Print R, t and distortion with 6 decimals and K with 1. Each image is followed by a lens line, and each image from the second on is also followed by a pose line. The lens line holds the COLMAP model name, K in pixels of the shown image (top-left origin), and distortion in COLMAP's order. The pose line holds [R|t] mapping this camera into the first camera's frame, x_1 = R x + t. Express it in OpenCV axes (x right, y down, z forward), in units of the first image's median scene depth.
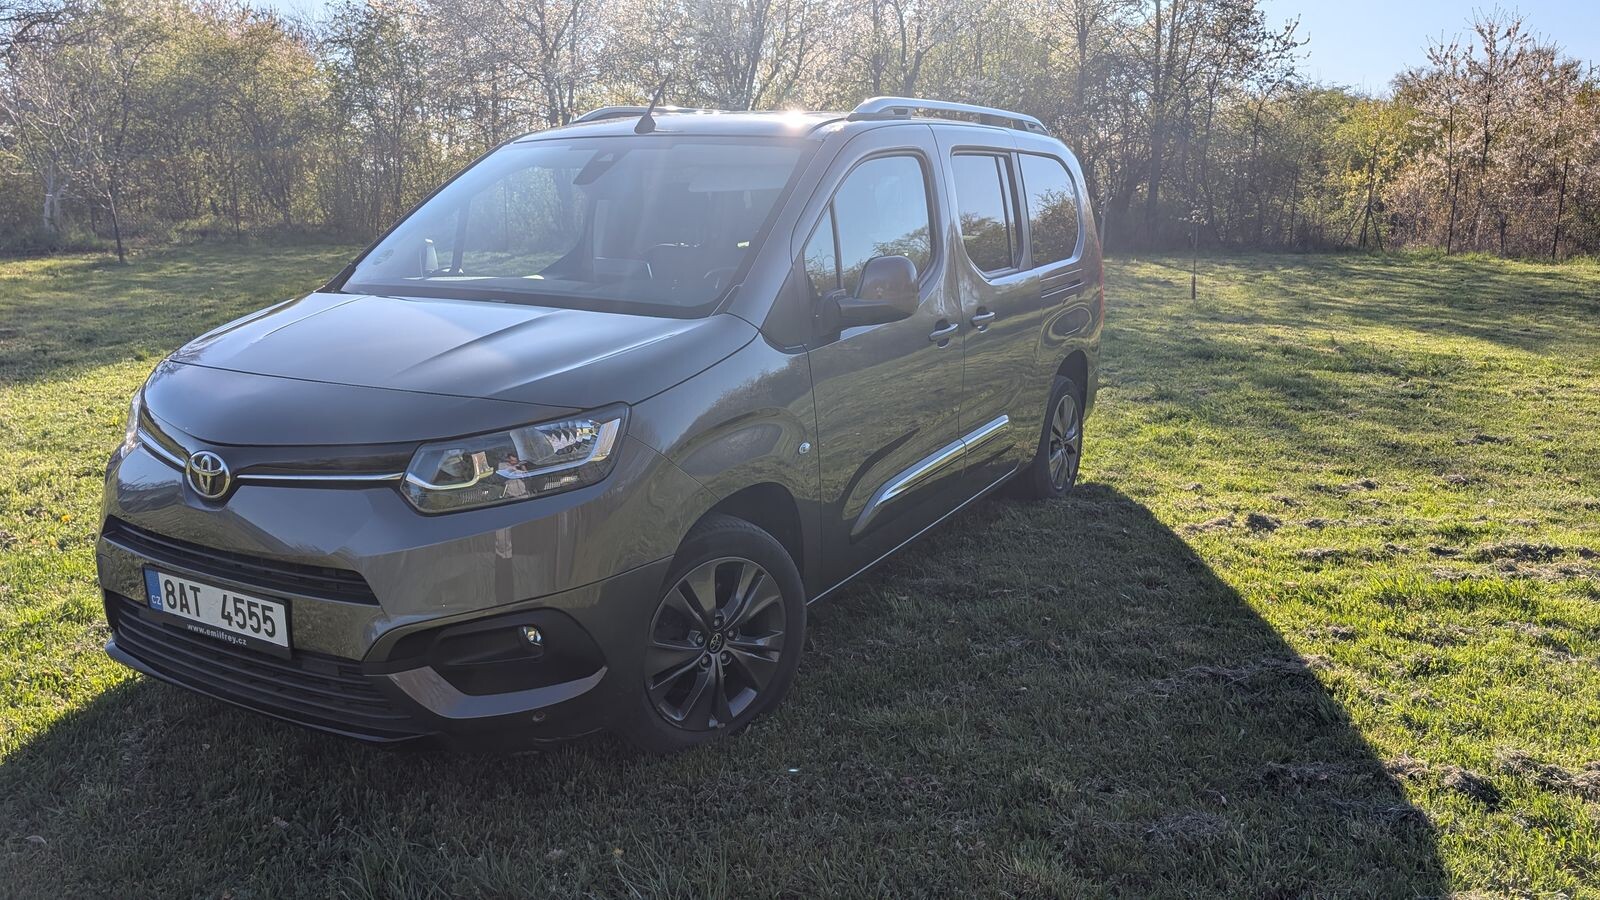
lens RADIAL K [[1192.9, 0, 807.7], [0, 1192.9, 448.7], [0, 0, 1]] dist [0.079473, -0.090575]
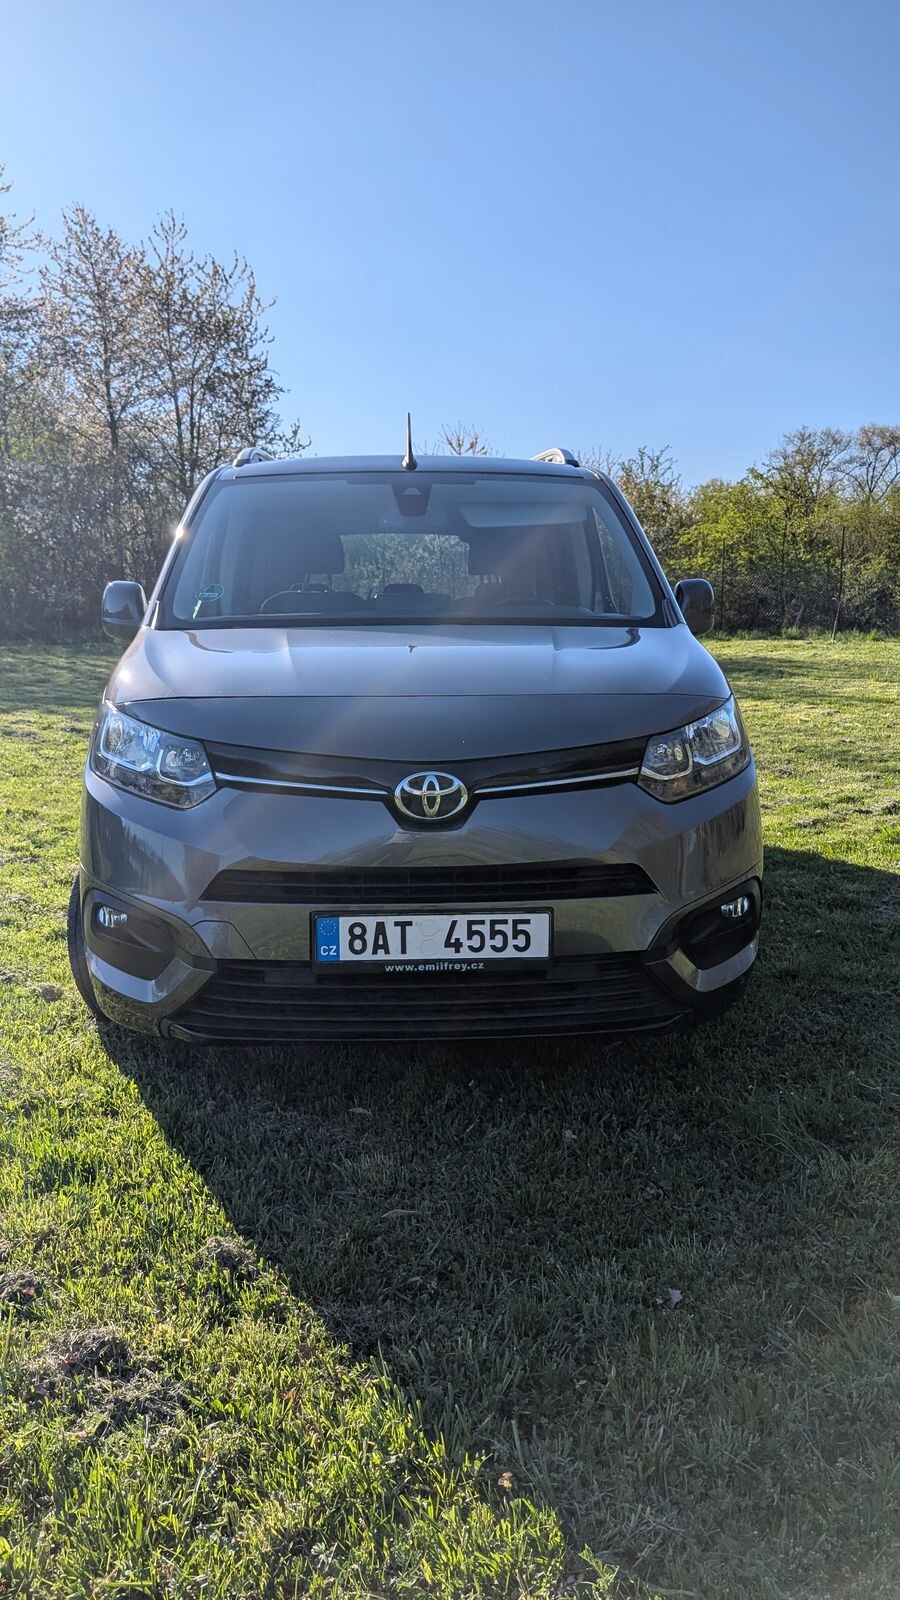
lens RADIAL K [[1192.9, 0, 451.1], [0, 1192.9, 800.2], [0, 0, 1]] dist [0.079473, -0.090575]
pose [[0.836456, -0.105532, 0.537777, -0.978429], [0.124663, 0.992199, 0.000805, 0.026083], [-0.533667, 0.066368, 0.843087, 0.205434]]
